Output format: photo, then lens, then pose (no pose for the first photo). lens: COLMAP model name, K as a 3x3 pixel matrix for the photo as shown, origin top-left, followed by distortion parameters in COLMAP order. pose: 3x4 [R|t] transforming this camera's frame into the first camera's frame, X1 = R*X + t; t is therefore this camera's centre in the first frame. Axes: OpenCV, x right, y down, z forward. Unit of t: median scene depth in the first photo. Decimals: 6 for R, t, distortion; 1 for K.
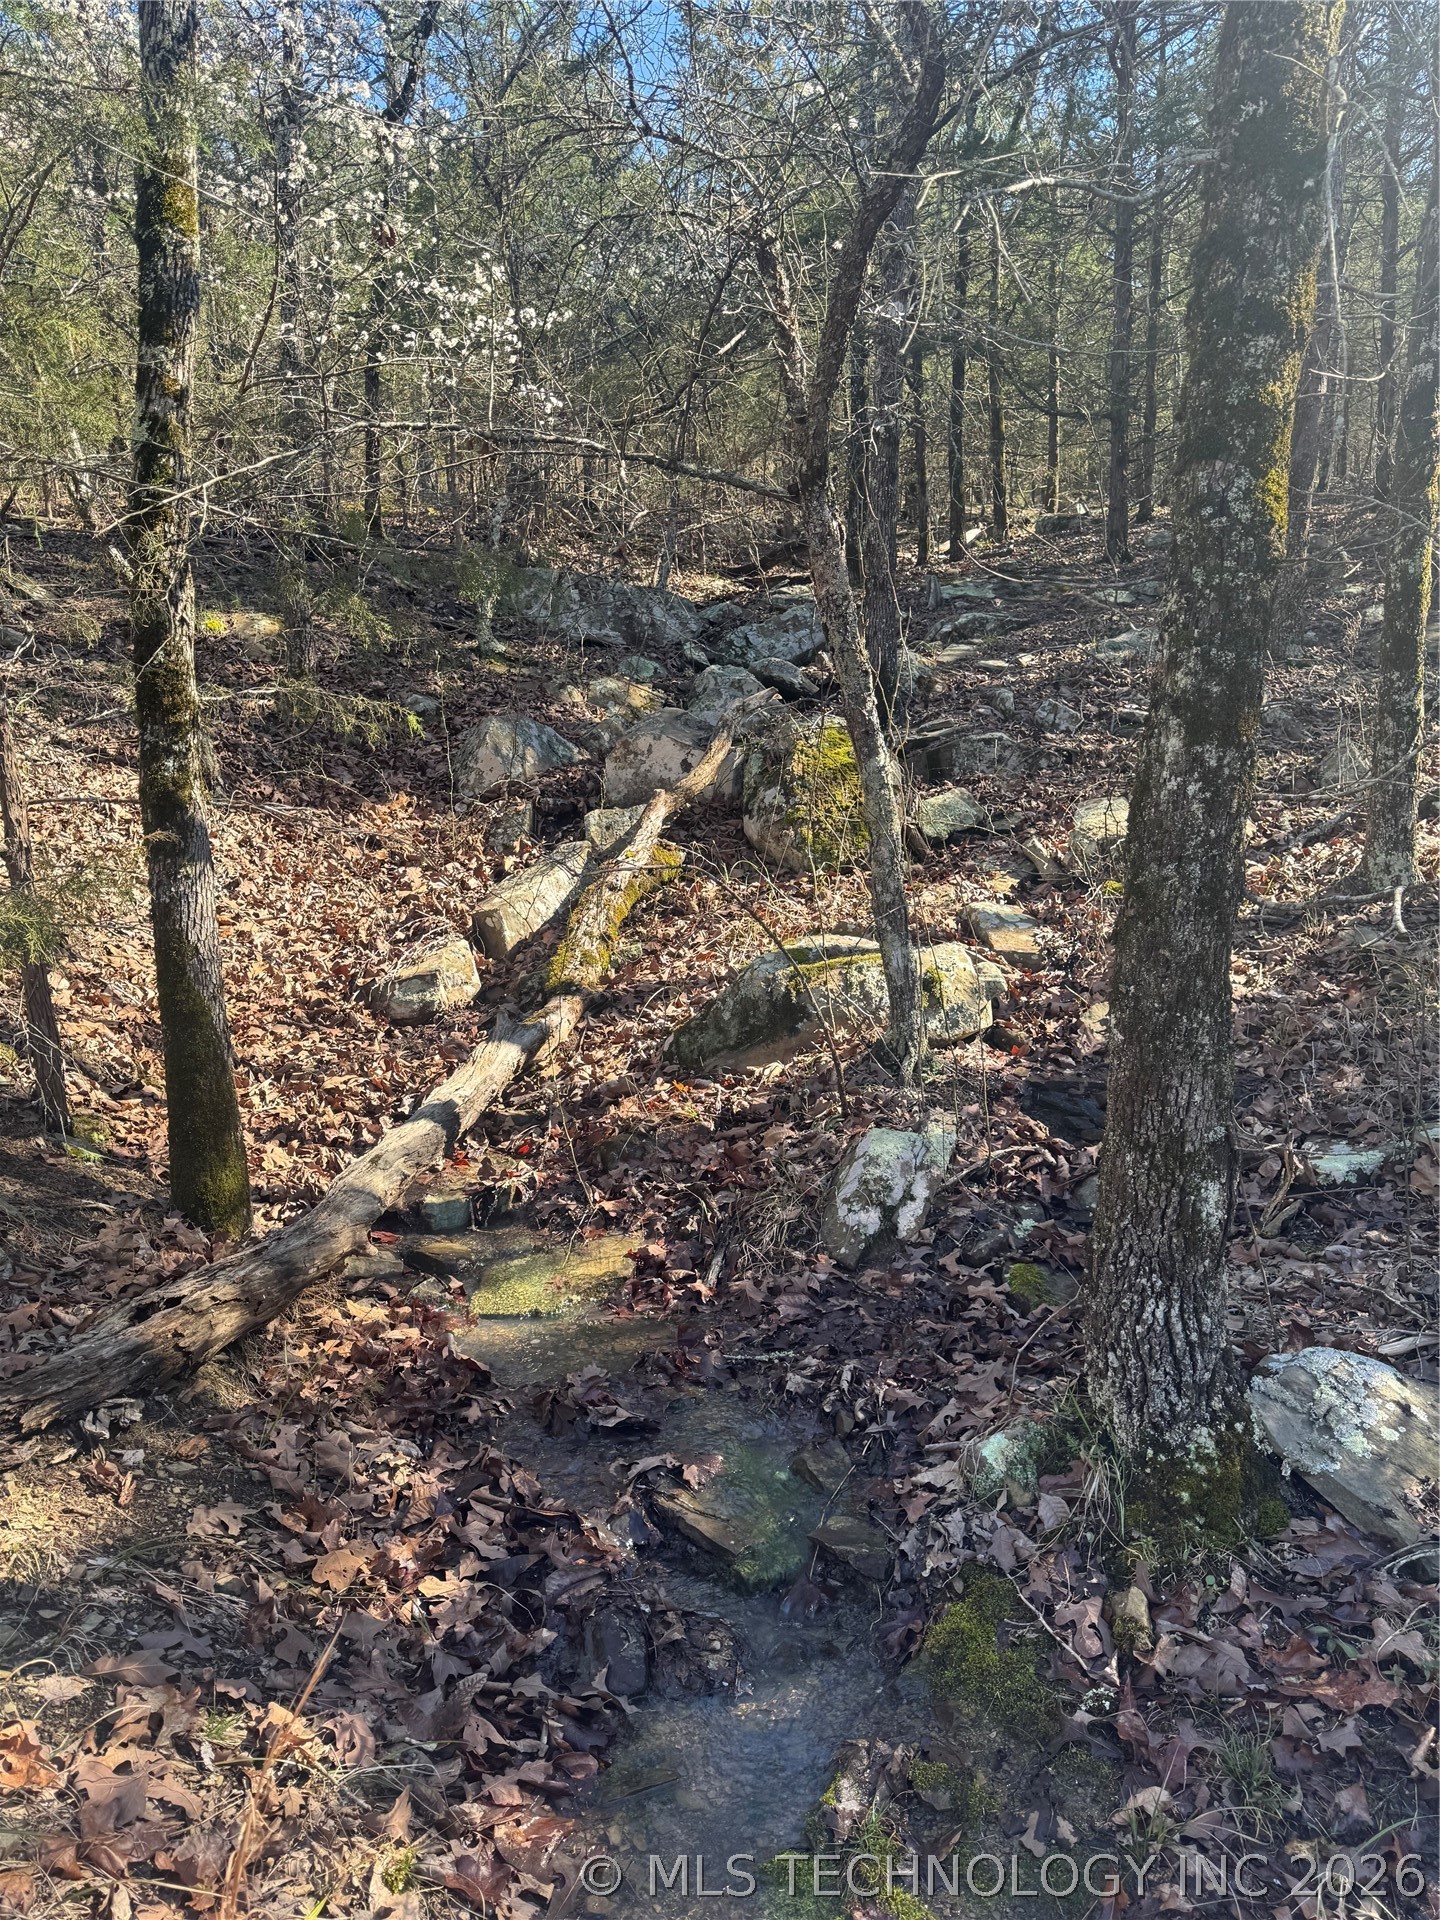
lens RADIAL K [[1409.8, 0, 720.0], [0, 1409.8, 960.0], [0, 0, 1]] dist [0.114878, -0.141697]
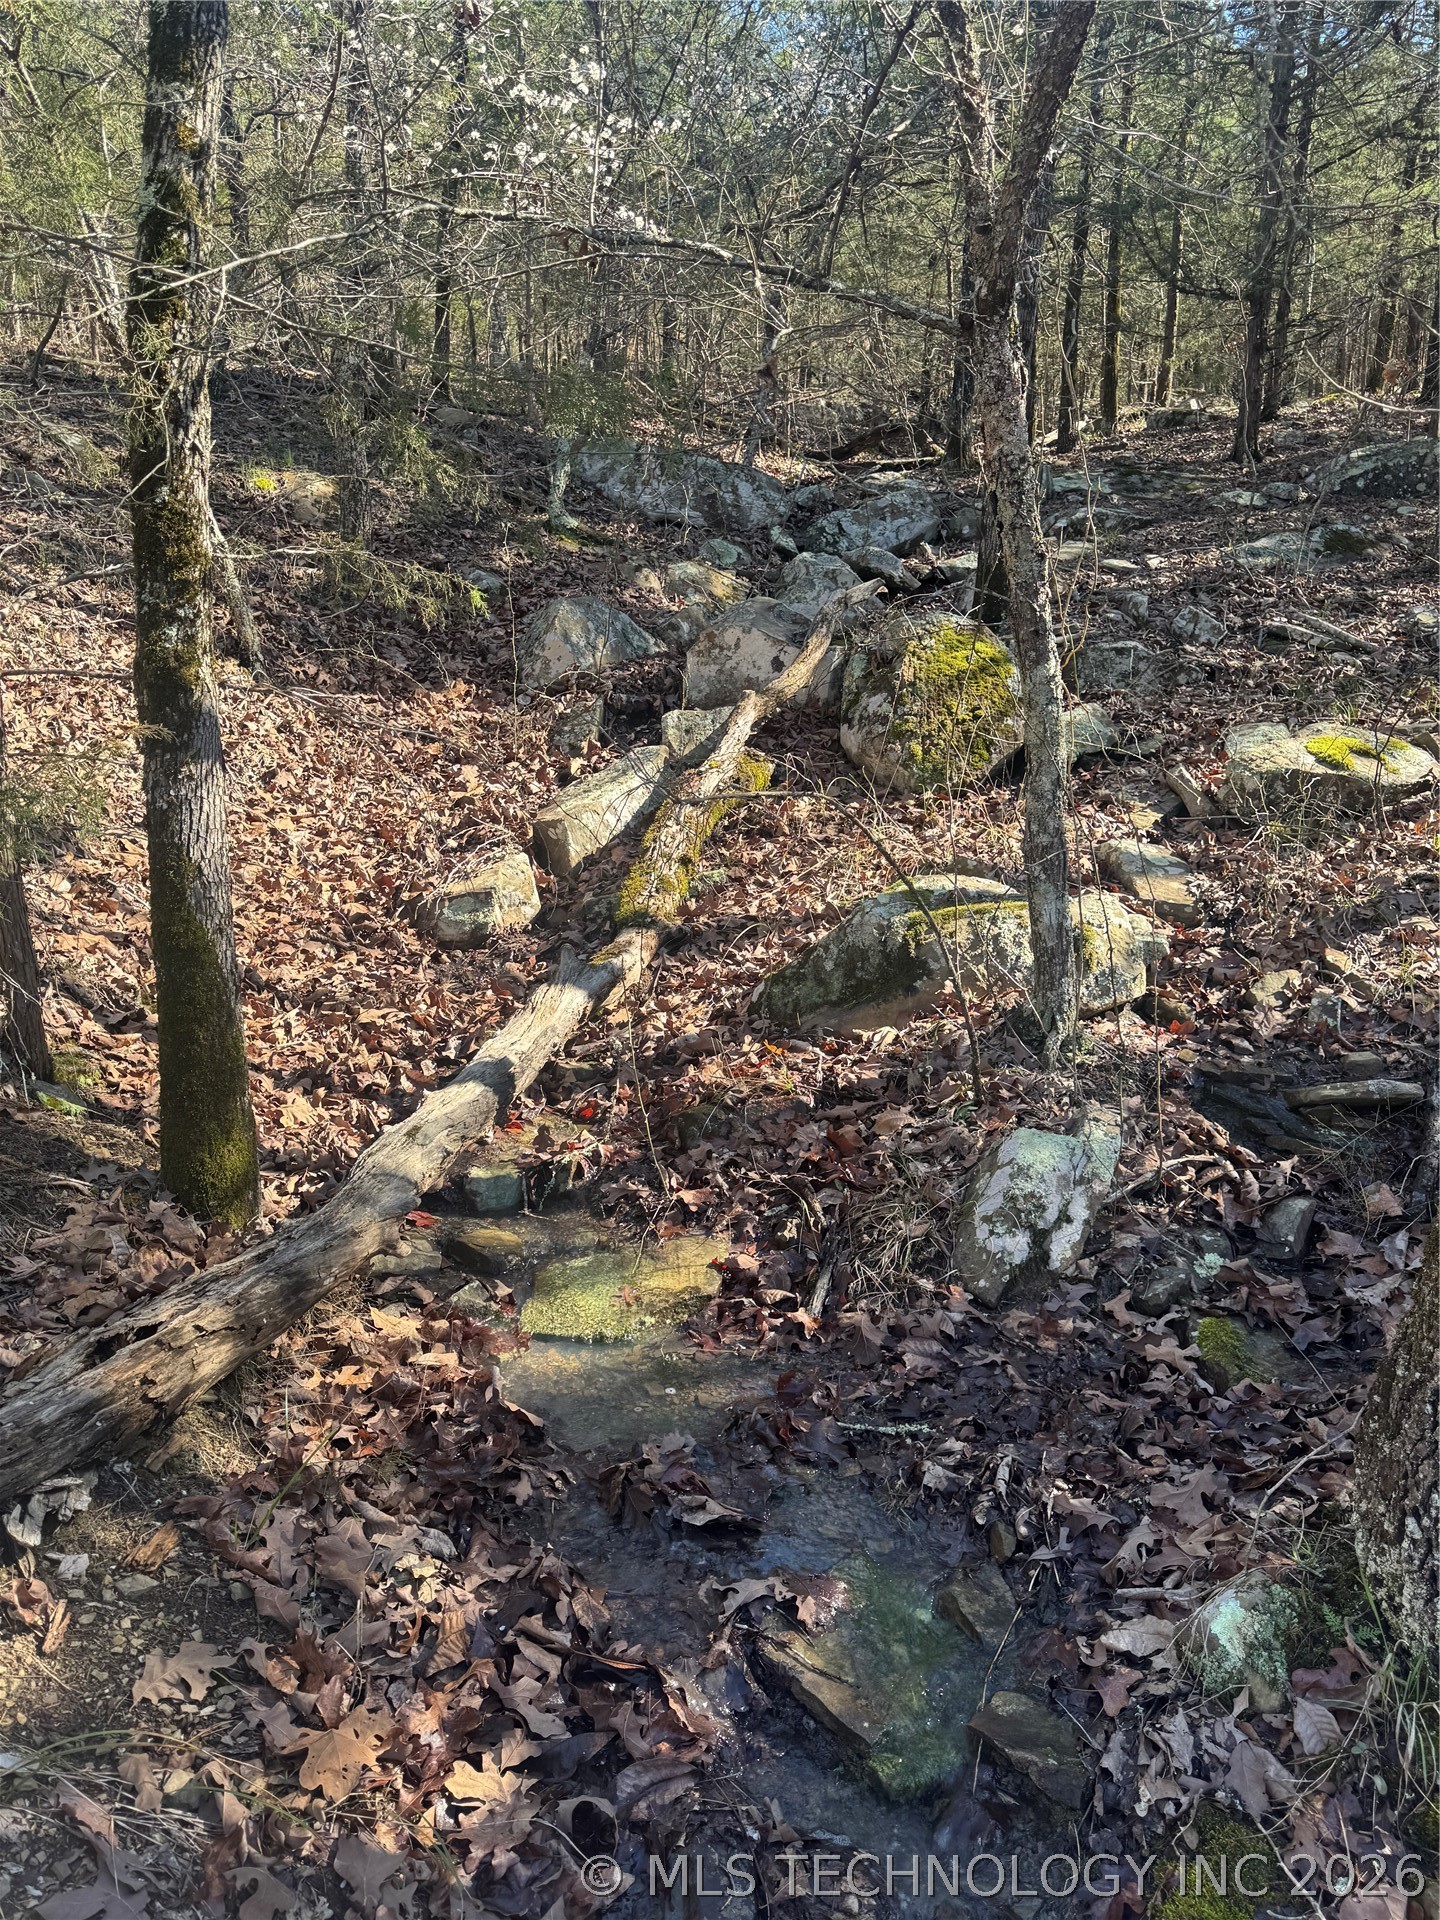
lens RADIAL K [[1409.8, 0, 720.0], [0, 1409.8, 960.0], [0, 0, 1]] dist [0.114878, -0.141697]
pose [[0.998098, 0.053521, -0.030588, -0.042374], [-0.051274, 0.996224, 0.070062, -0.024005], [0.034223, -0.068360, 0.997074, 0.182314]]
